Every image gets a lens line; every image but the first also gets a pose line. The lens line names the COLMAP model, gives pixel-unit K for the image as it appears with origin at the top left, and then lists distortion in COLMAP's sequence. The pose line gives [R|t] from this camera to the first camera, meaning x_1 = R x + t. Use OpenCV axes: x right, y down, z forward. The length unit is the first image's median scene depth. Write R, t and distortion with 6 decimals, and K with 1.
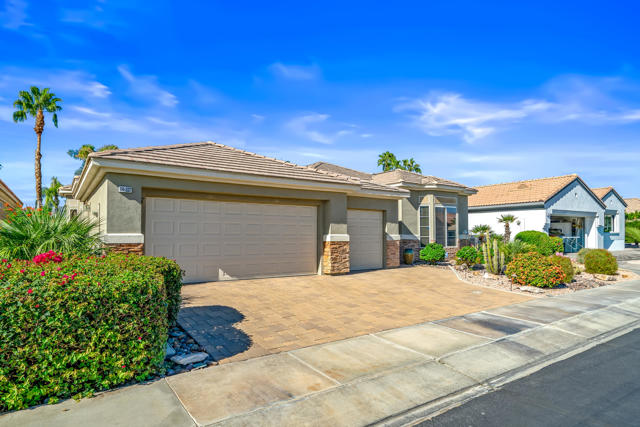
lens RADIAL K [[346.2, 0, 320.0], [0, 346.2, 213.5], [0, 0, 1]] dist [0.003866, 0.000821]
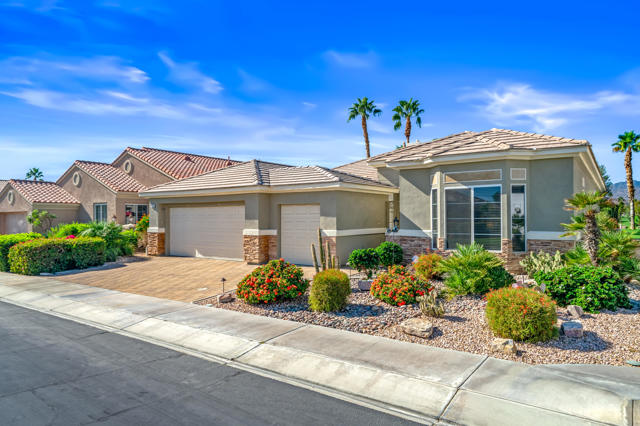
lens RADIAL K [[393.9, 0, 320.0], [0, 393.9, 213.0], [0, 0, 1]] dist [0.002114, 0.000858]
pose [[0.402793, -0.016575, -0.915141, 0.946167], [0.060680, 0.998120, 0.008631, 0.005703], [0.913277, -0.059007, 0.403042, 0.476832]]
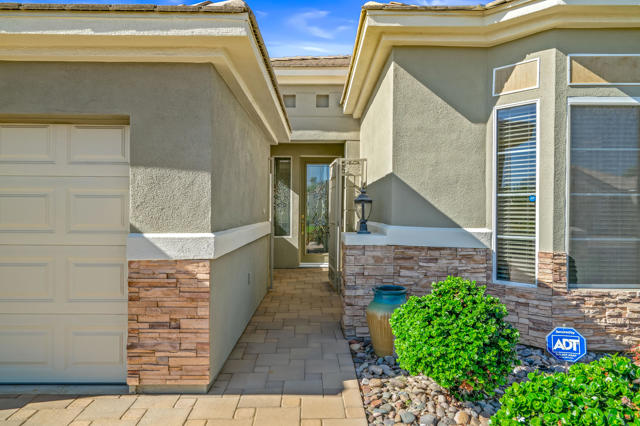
lens RADIAL K [[392.9, 0, 320.0], [0, 392.9, 213.0], [0, 0, 1]] dist [0.004195, 0.001386]
pose [[0.847318, 0.003628, -0.531073, 0.336453], [0.025708, 0.998524, 0.047837, 0.035043], [0.530463, -0.054186, 0.845974, 0.711822]]
